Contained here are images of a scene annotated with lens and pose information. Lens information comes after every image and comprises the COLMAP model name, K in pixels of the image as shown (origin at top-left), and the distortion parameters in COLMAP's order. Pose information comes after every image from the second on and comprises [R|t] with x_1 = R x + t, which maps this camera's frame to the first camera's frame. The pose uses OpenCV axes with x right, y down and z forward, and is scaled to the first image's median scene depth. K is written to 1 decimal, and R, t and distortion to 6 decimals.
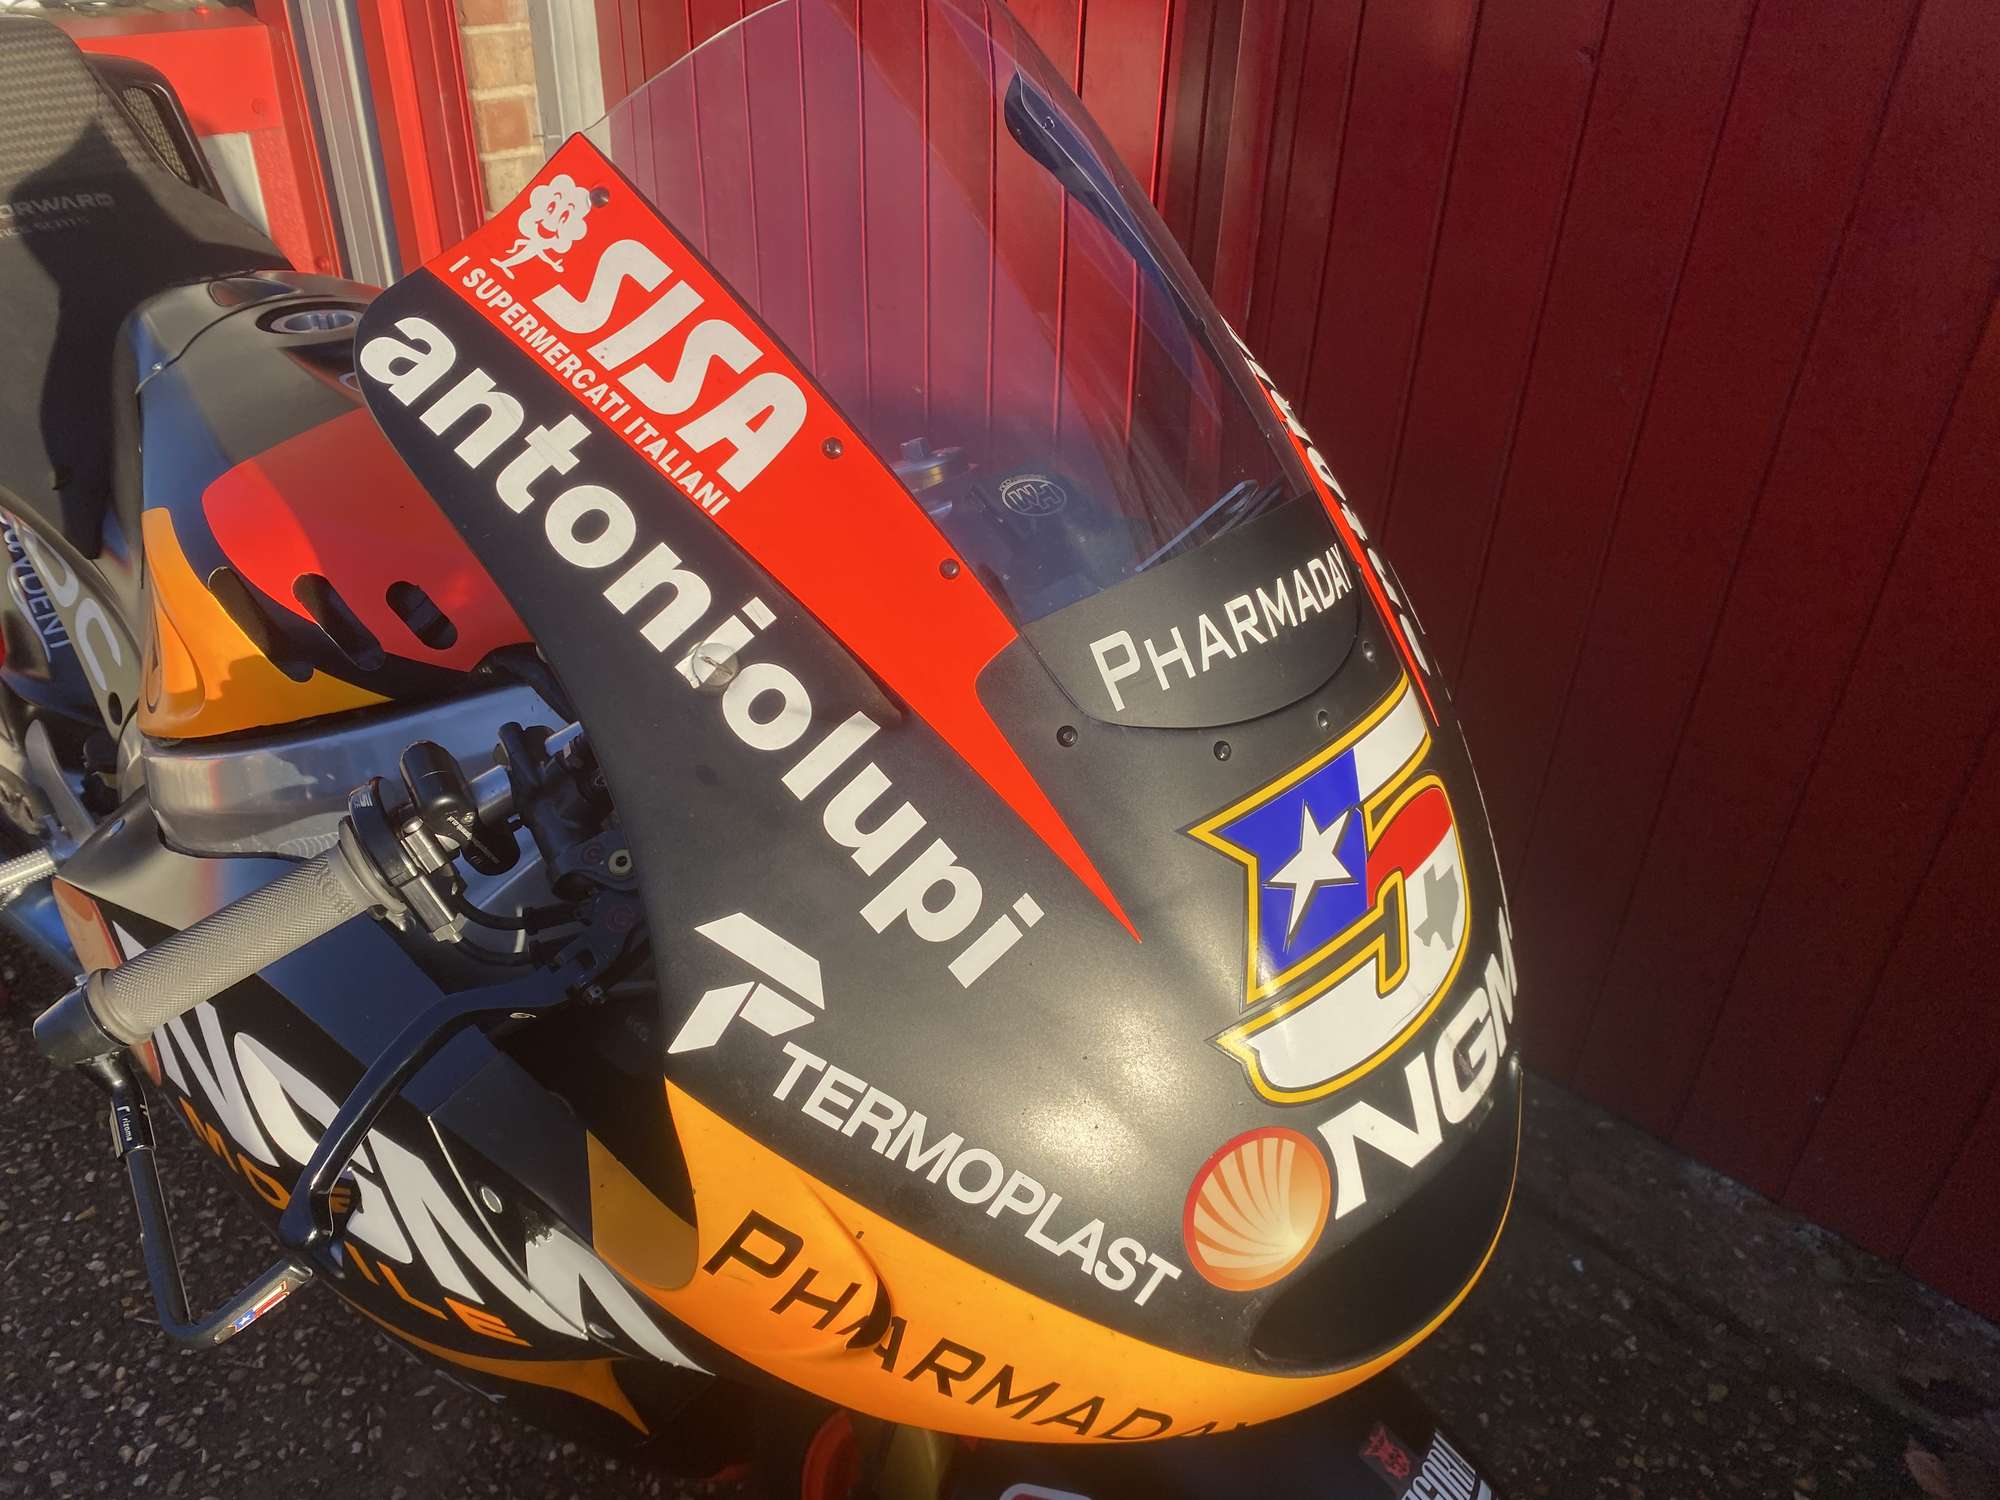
lens RADIAL K [[1552.8, 0, 965.4], [0, 1552.8, 775.2], [0, 0, 1]] dist [0.041840, -0.045670]
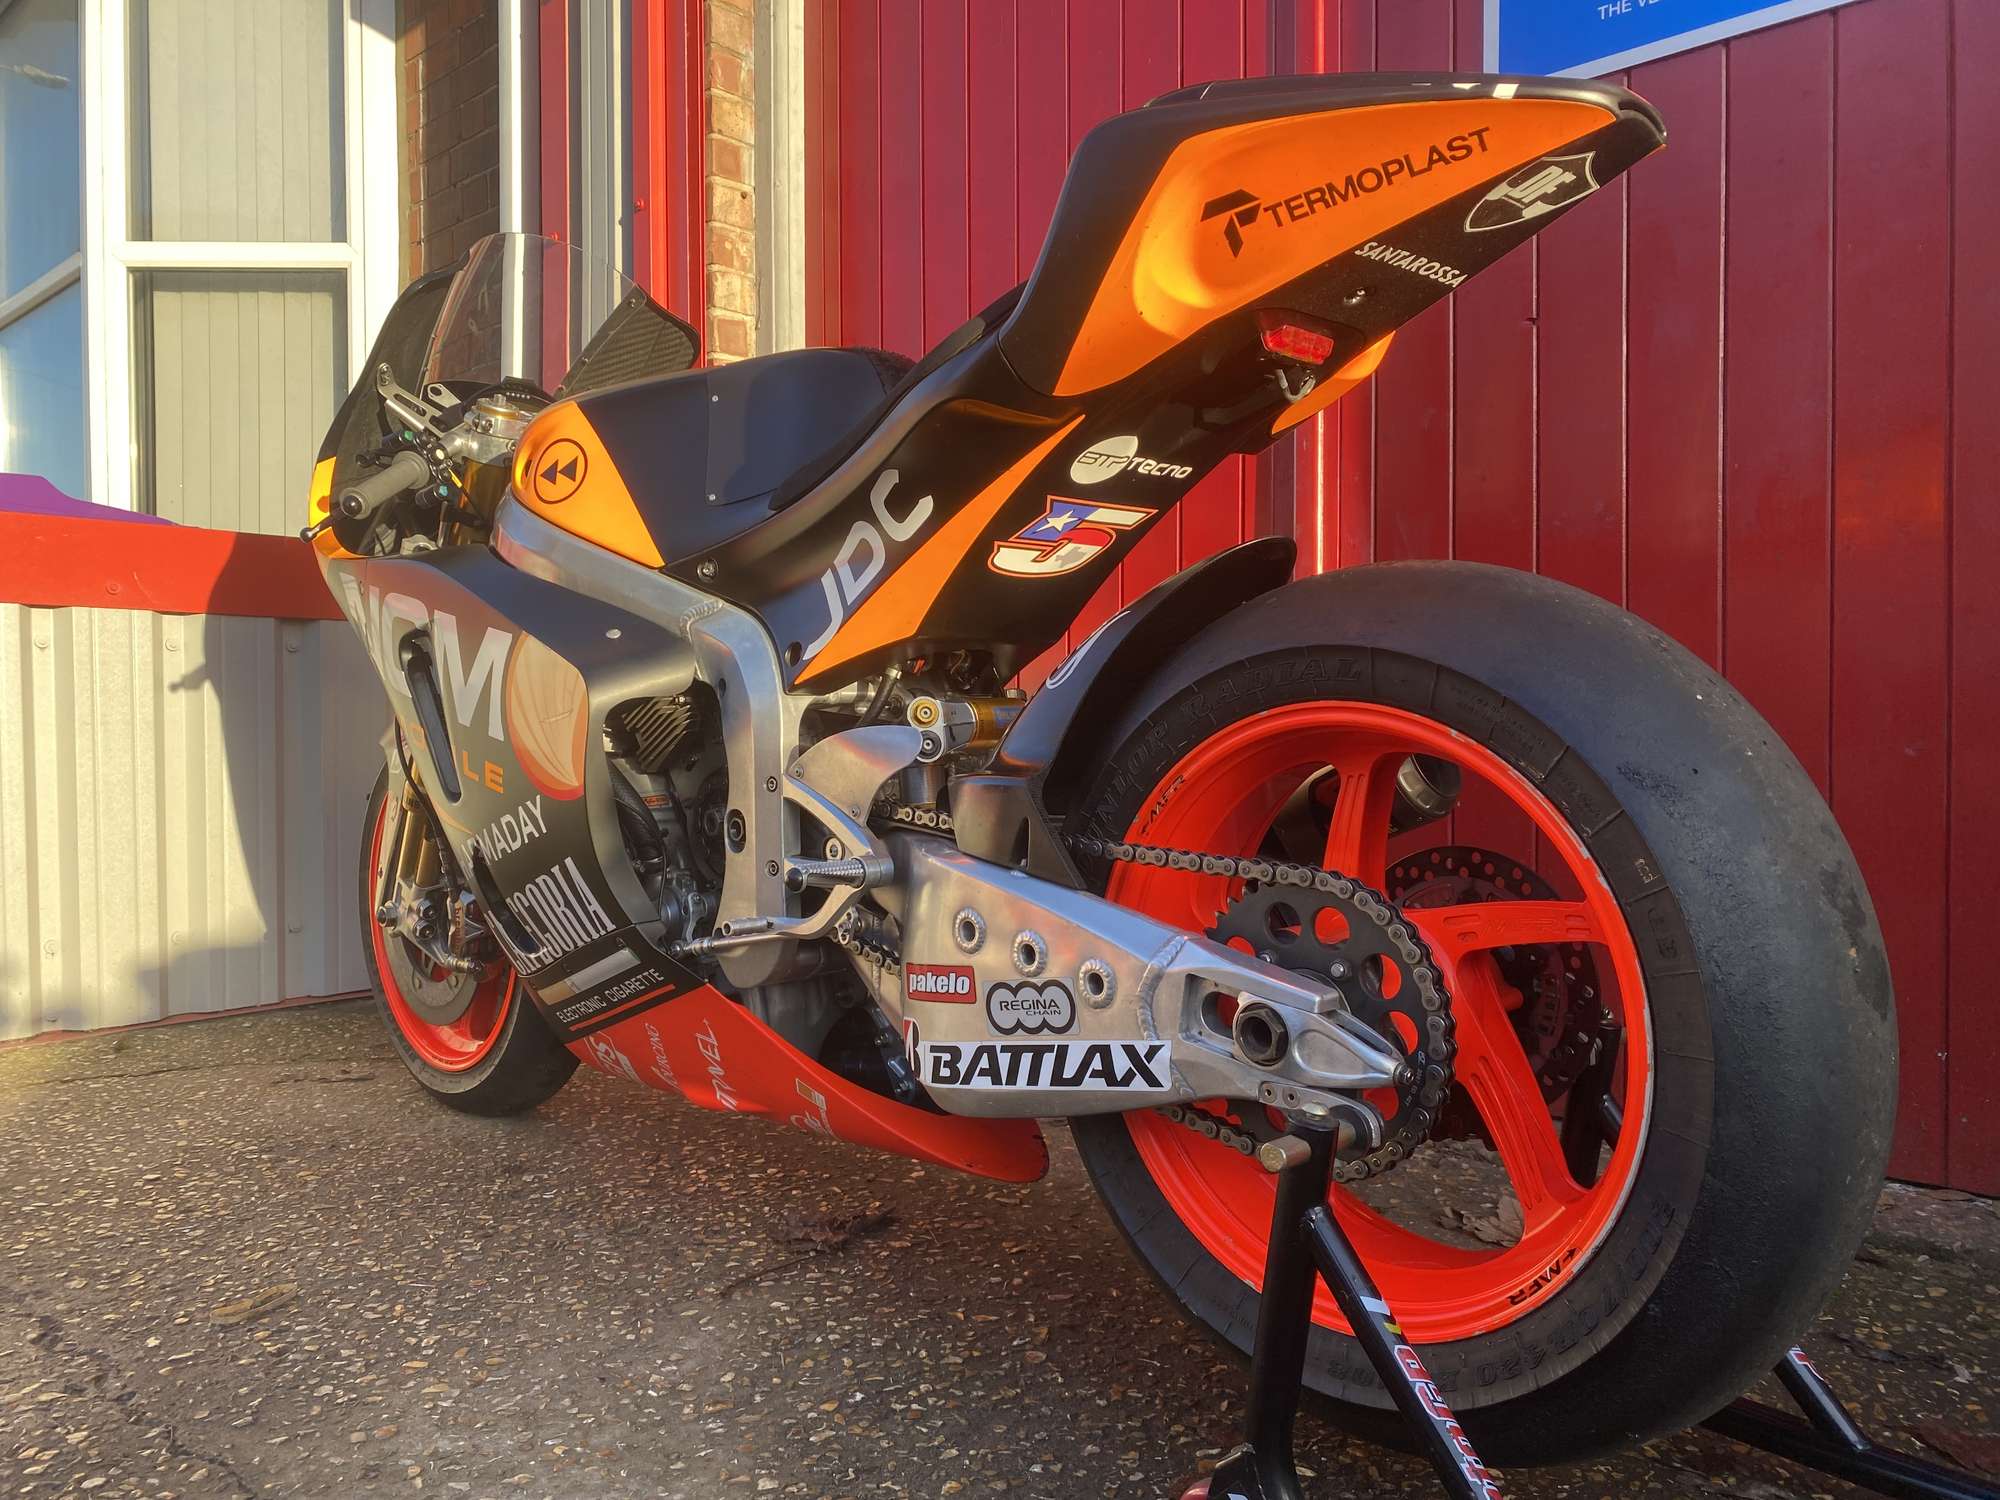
lens RADIAL K [[1552.8, 0, 970.9], [0, 1552.8, 733.6], [0, 0, 1]] dist [0.041840, -0.045670]
pose [[0.999679, -0.025315, 0.000816, -0.383984], [0.021706, 0.839671, -0.542661, 1.635214], [0.013053, 0.542505, 0.839951, -0.195793]]
